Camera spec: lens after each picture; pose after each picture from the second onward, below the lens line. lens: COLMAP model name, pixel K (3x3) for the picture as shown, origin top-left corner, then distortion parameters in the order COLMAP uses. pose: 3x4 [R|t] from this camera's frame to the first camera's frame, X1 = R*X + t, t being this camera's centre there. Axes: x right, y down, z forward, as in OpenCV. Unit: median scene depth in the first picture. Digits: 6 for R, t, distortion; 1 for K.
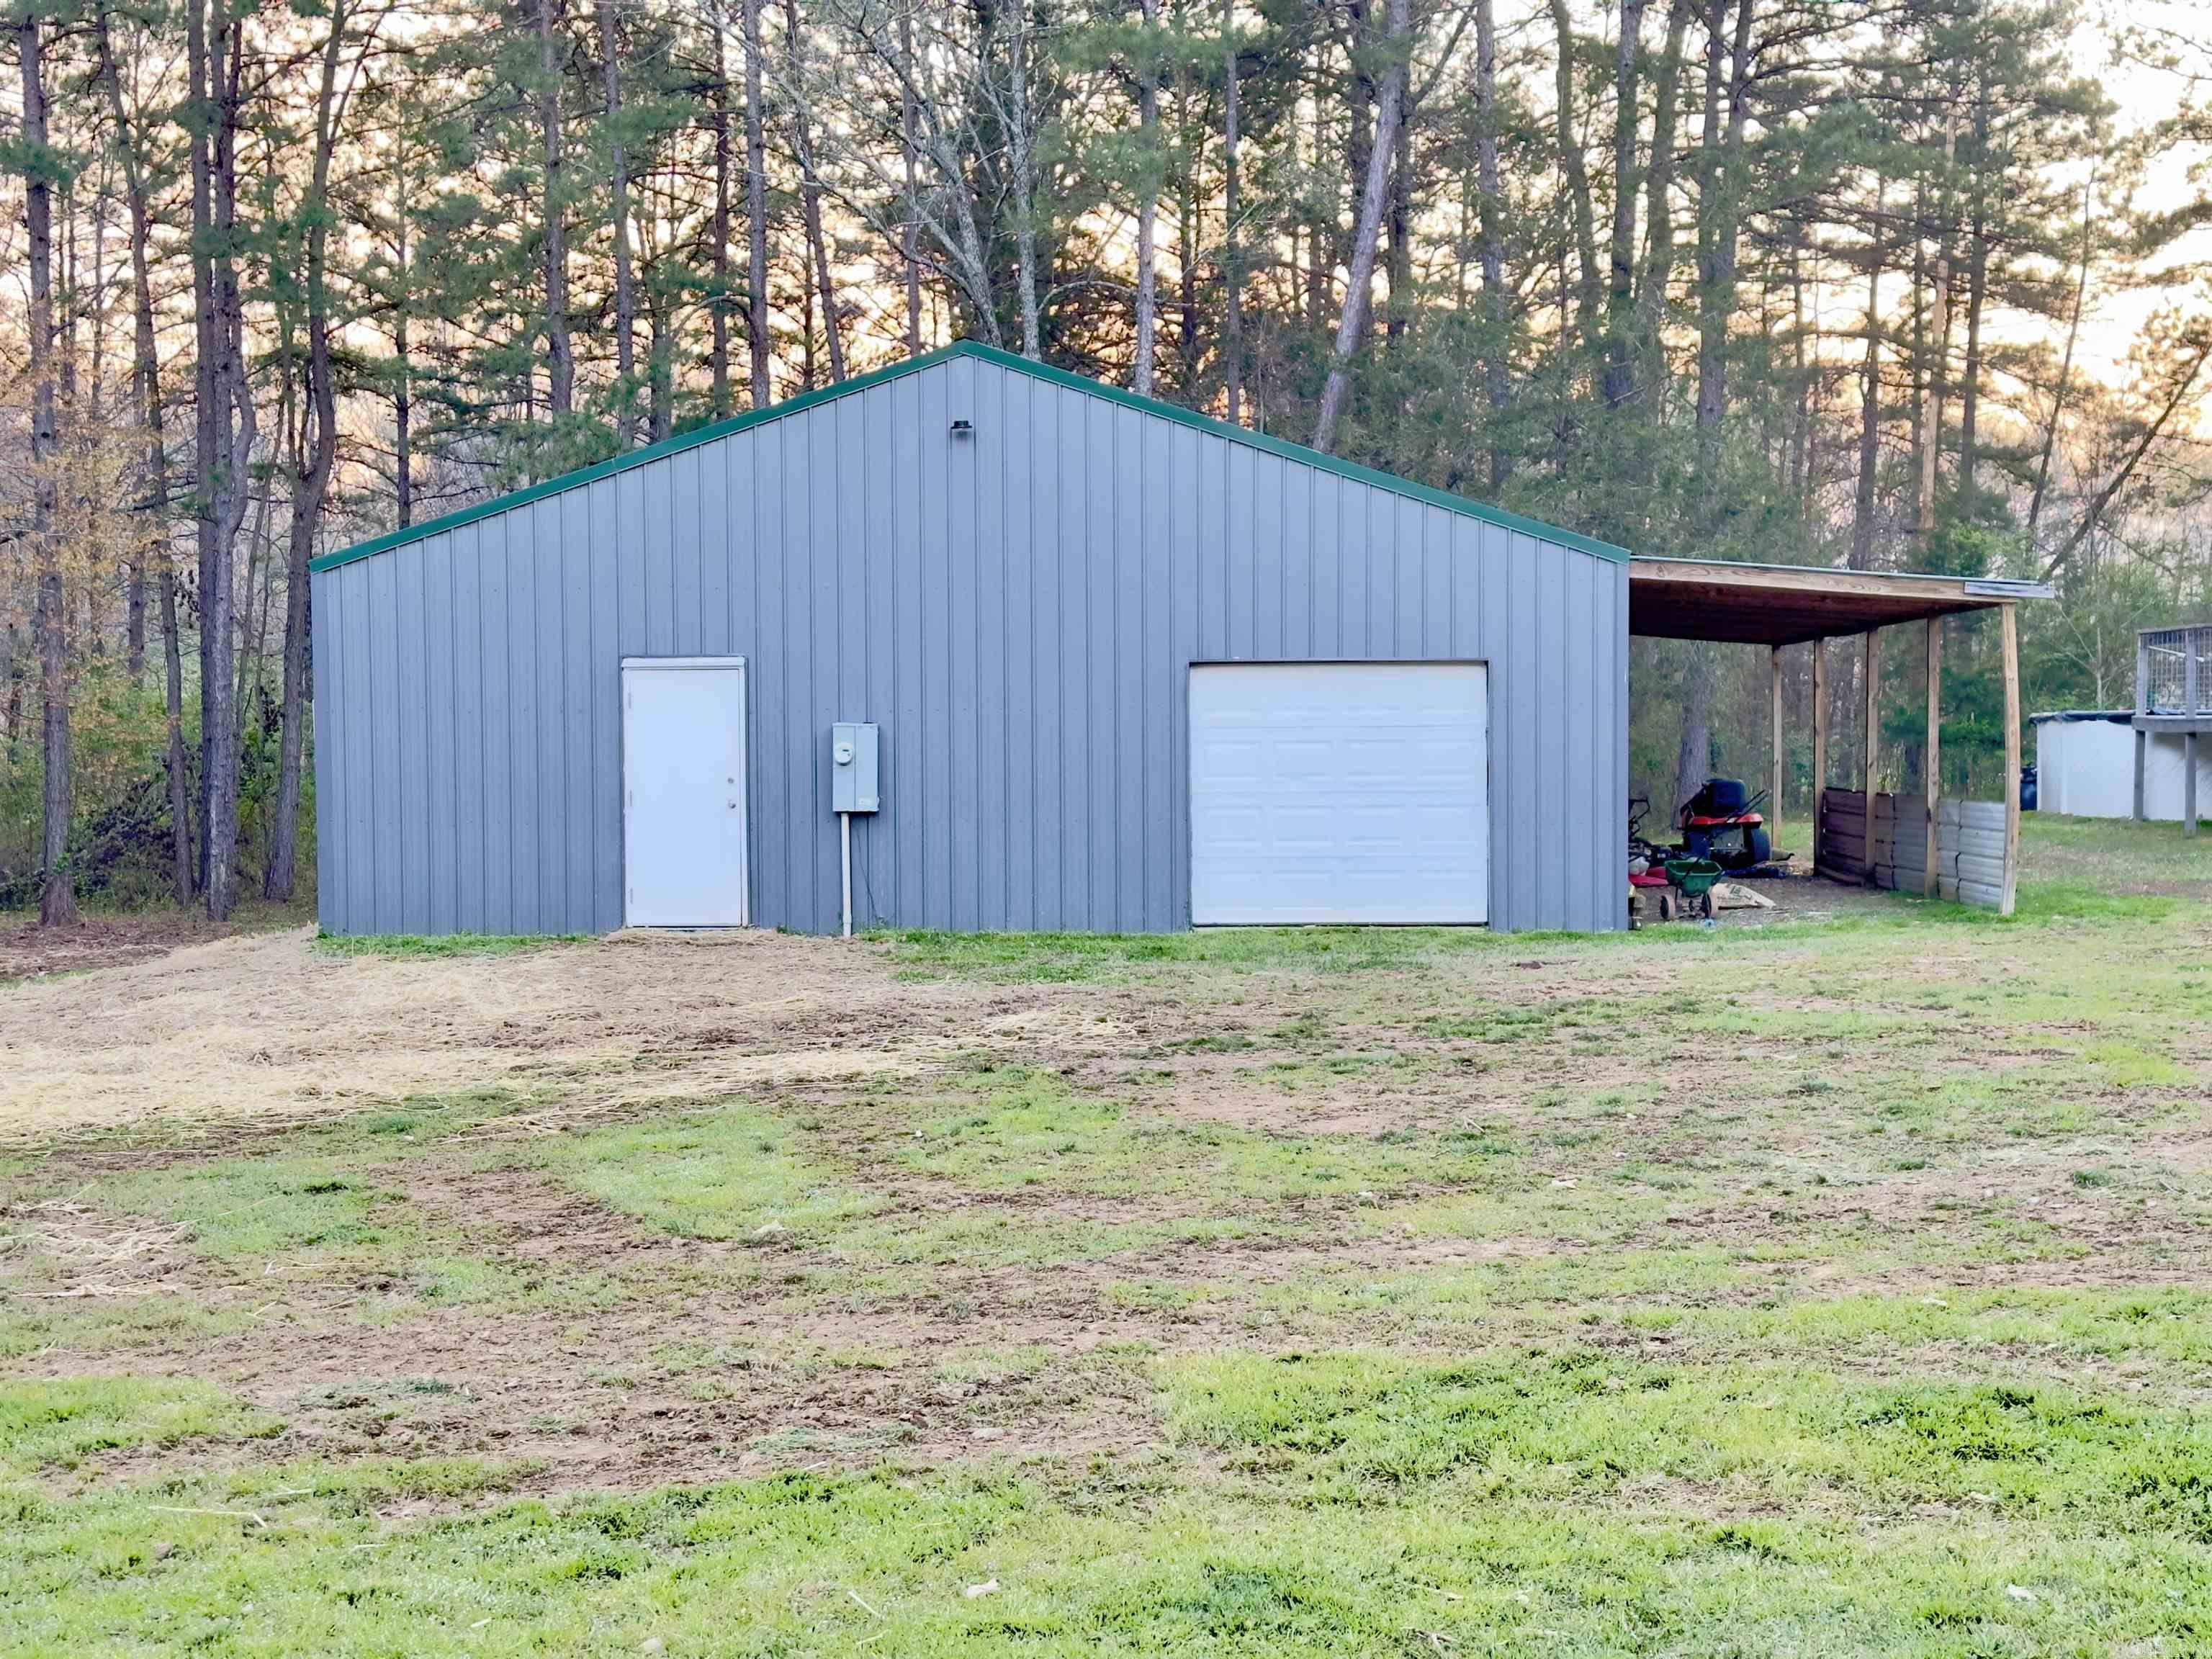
lens RADIAL K [[3089.6, 0, 1106.2], [0, 3089.6, 830.5], [0, 0, 1]] dist [0.137344, 0.000000]
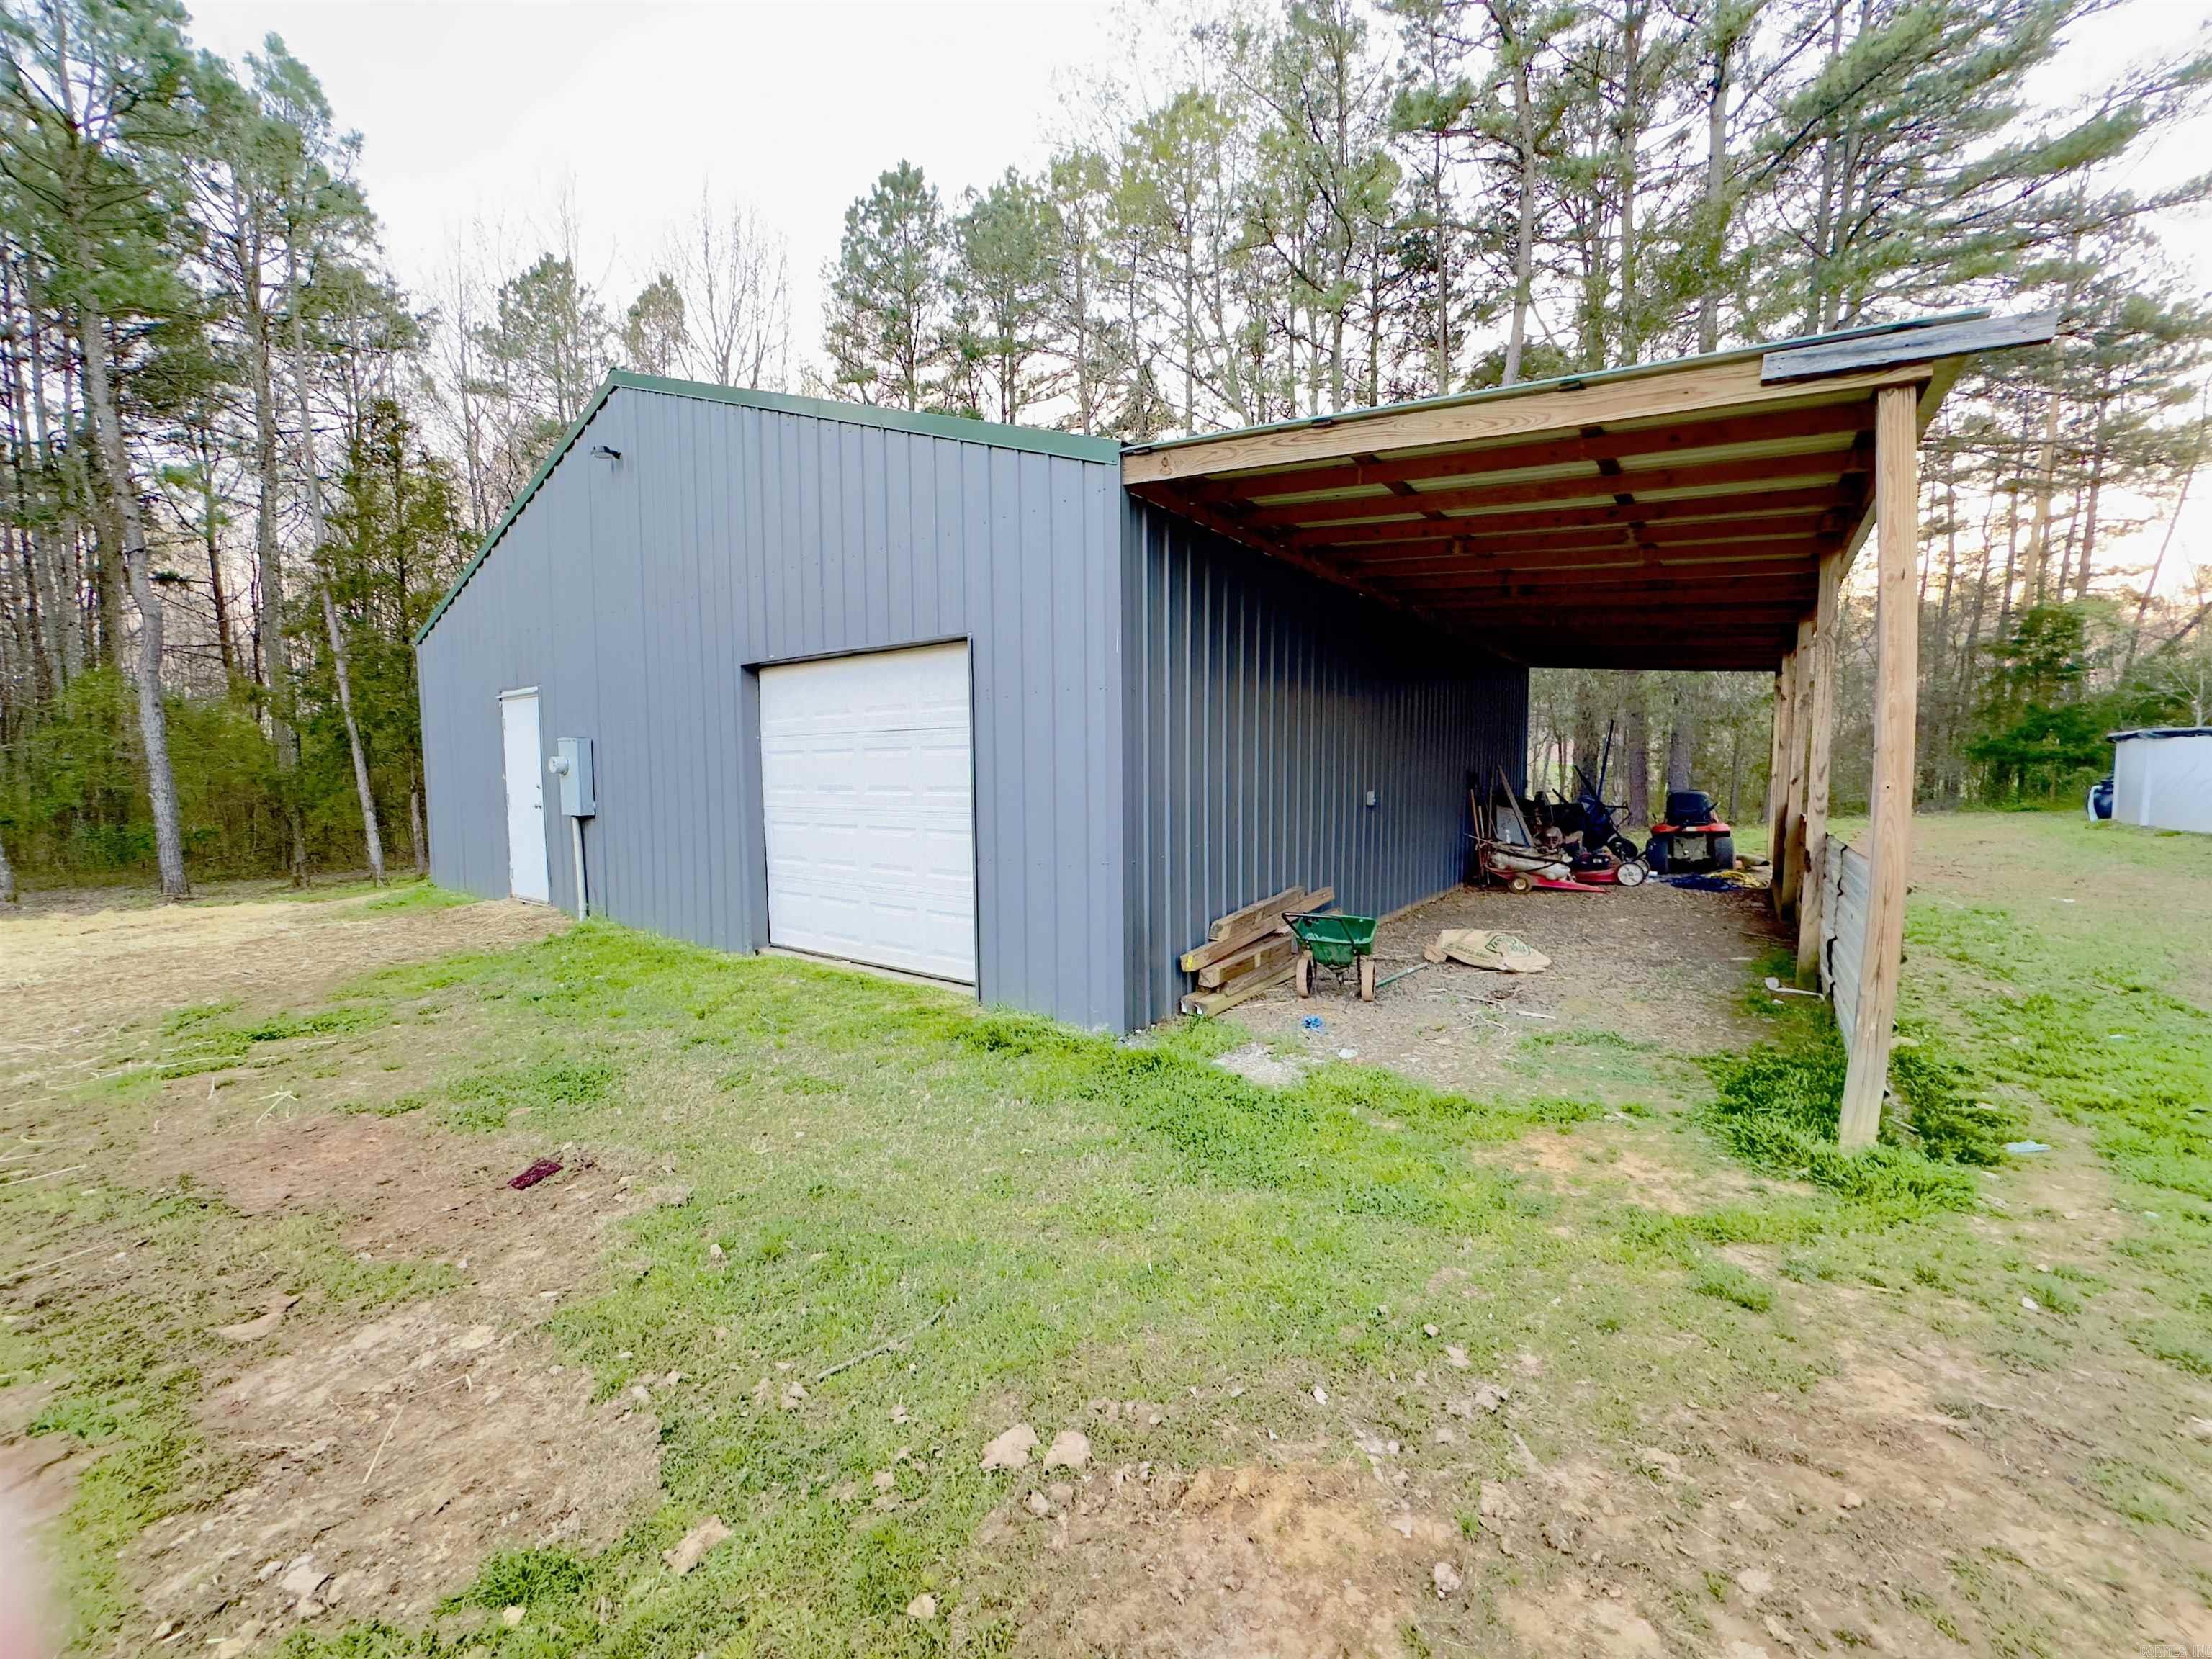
lens RADIAL K [[880.5, 0, 1104.0], [0, 880.5, 825.4], [0, 0, 1]] dist [-0.000250, 0.000152]
pose [[0.836787, 0.039442, -0.546106, 0.196971], [-0.016109, 0.998744, 0.047450, -0.015737], [0.547292, -0.030908, 0.836371, 0.630577]]
